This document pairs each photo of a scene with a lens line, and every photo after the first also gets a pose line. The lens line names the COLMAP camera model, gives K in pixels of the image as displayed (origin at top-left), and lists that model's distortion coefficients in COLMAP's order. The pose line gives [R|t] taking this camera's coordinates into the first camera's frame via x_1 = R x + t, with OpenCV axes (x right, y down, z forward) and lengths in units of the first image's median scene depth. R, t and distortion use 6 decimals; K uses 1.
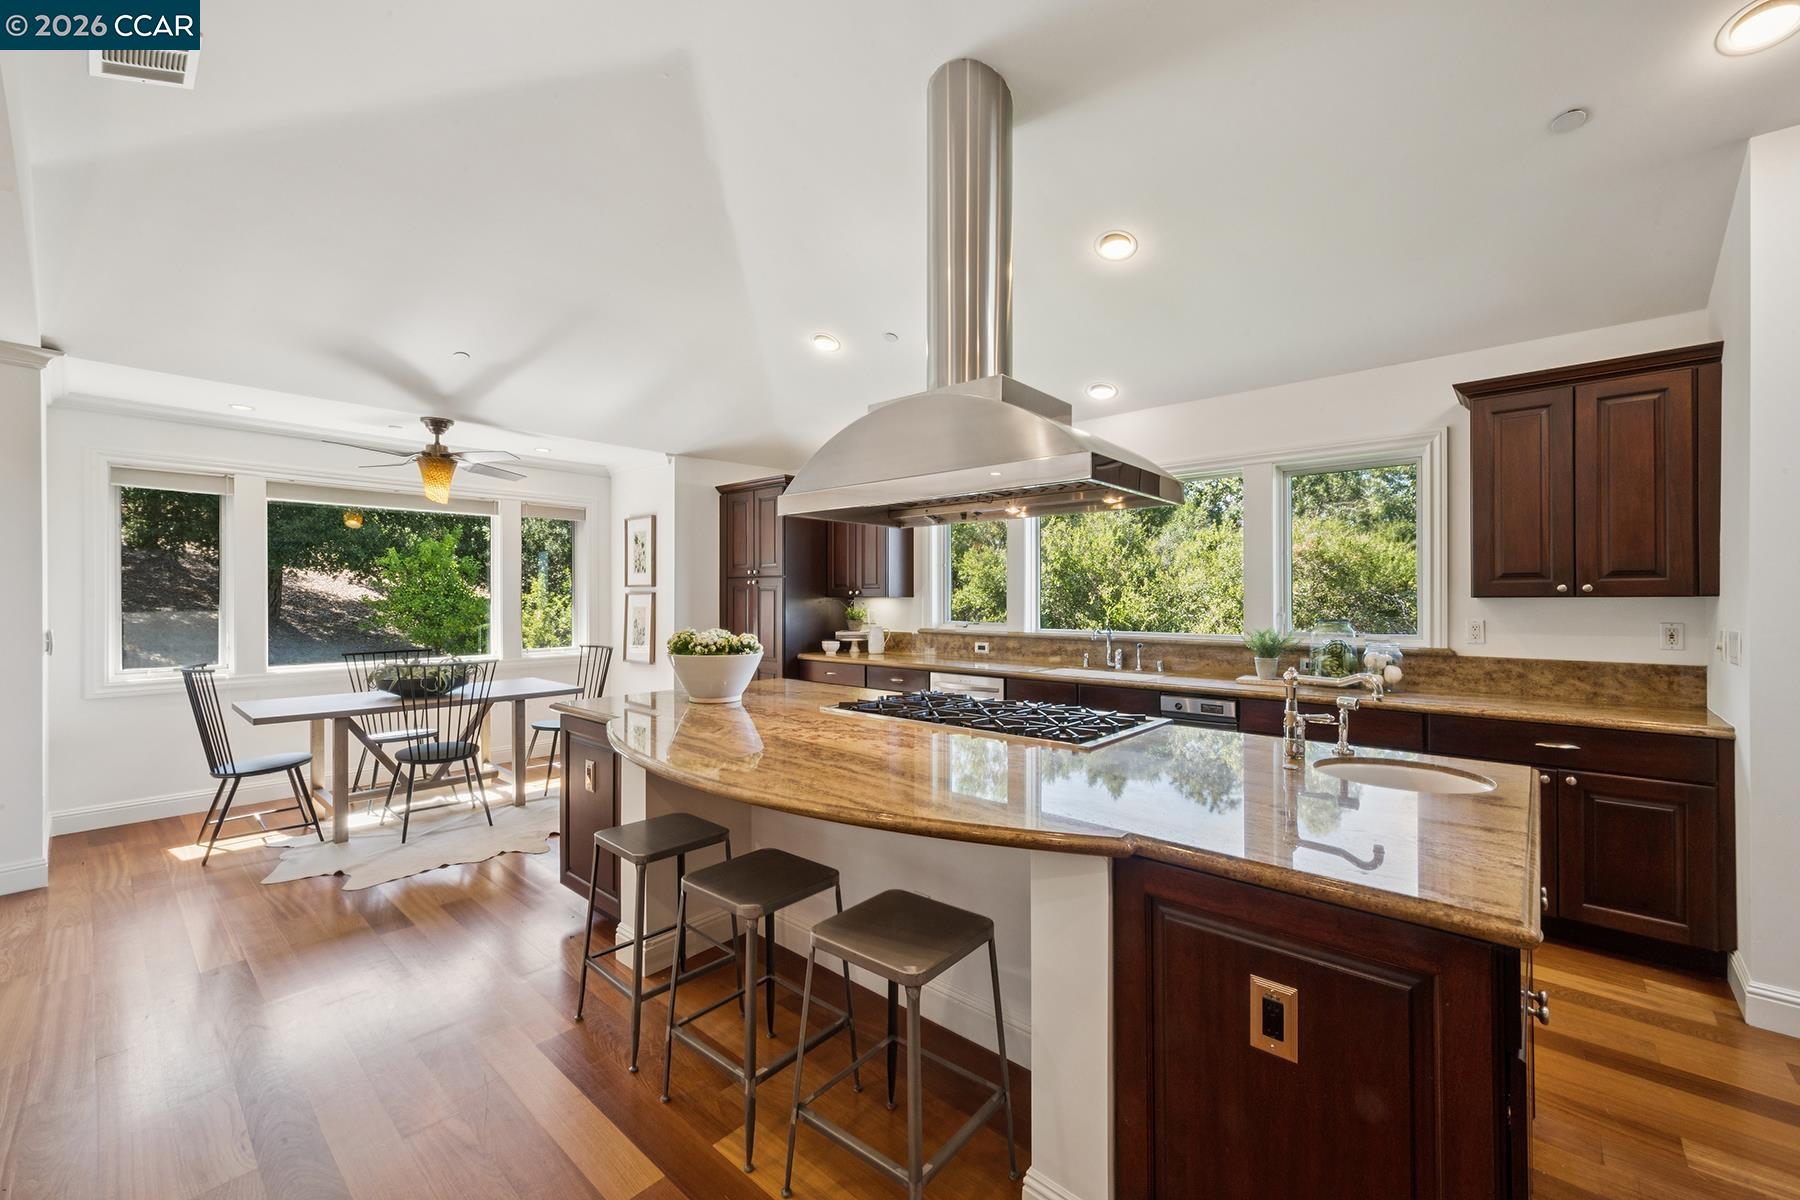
lens RADIAL K [[711.8, 0, 900.0], [0, 711.8, 600.0], [0, 0, 1]] dist [0.002257, -0.000124]
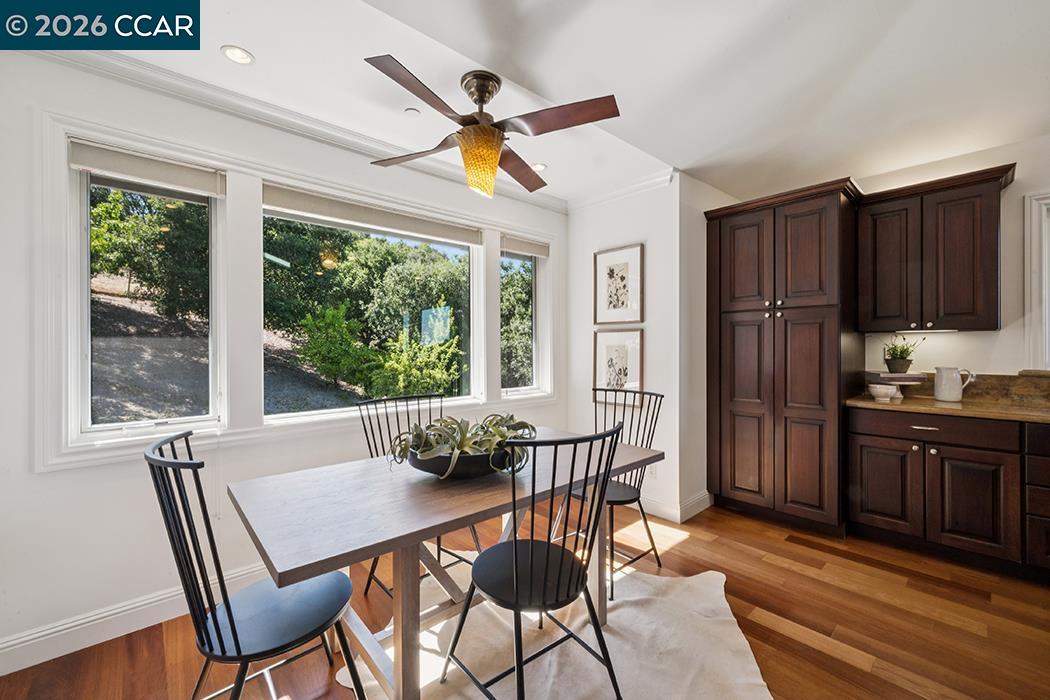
lens RADIAL K [[419.5, 0, 525.0], [0, 419.5, 350.0], [0, 0, 1]] dist [-0.001535, 0.000193]
pose [[0.993289, -0.002344, -0.115633, -0.475557], [0.002788, 0.999989, 0.003675, 0.015293], [0.115623, -0.003973, 0.993285, 0.497370]]
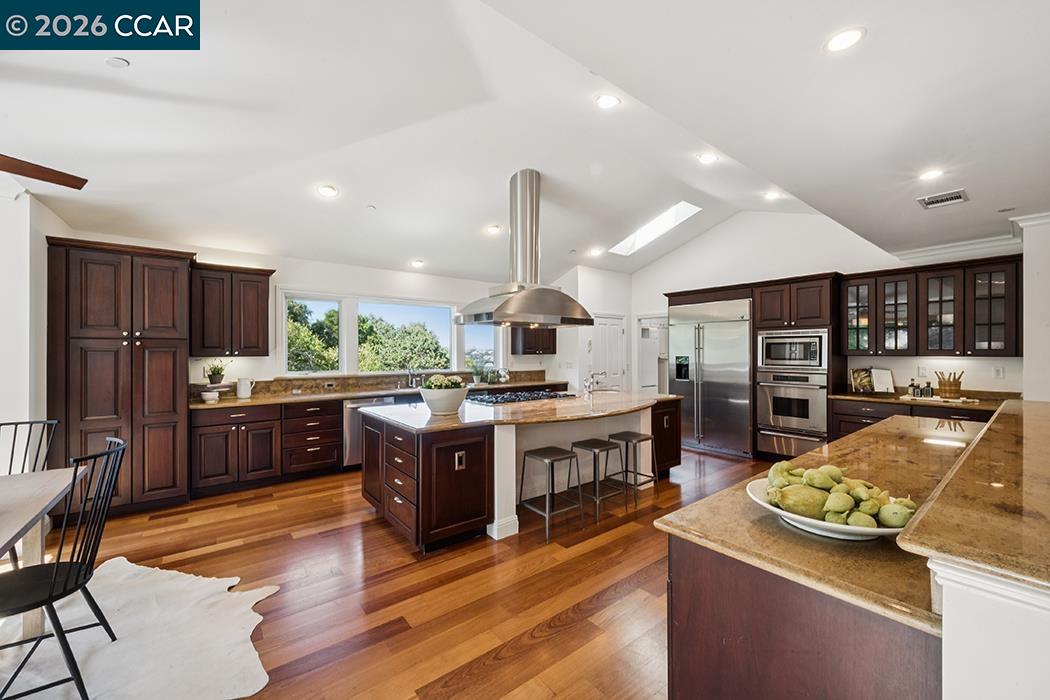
lens RADIAL K [[415.2, 0, 525.0], [0, 415.2, 350.0], [0, 0, 1]] dist [0.002257, -0.000124]
pose [[0.179561, 0.003169, 0.983742, -0.749146], [0.004077, 0.999984, -0.003966, -0.011175], [-0.983738, 0.004723, 0.179545, 0.347282]]
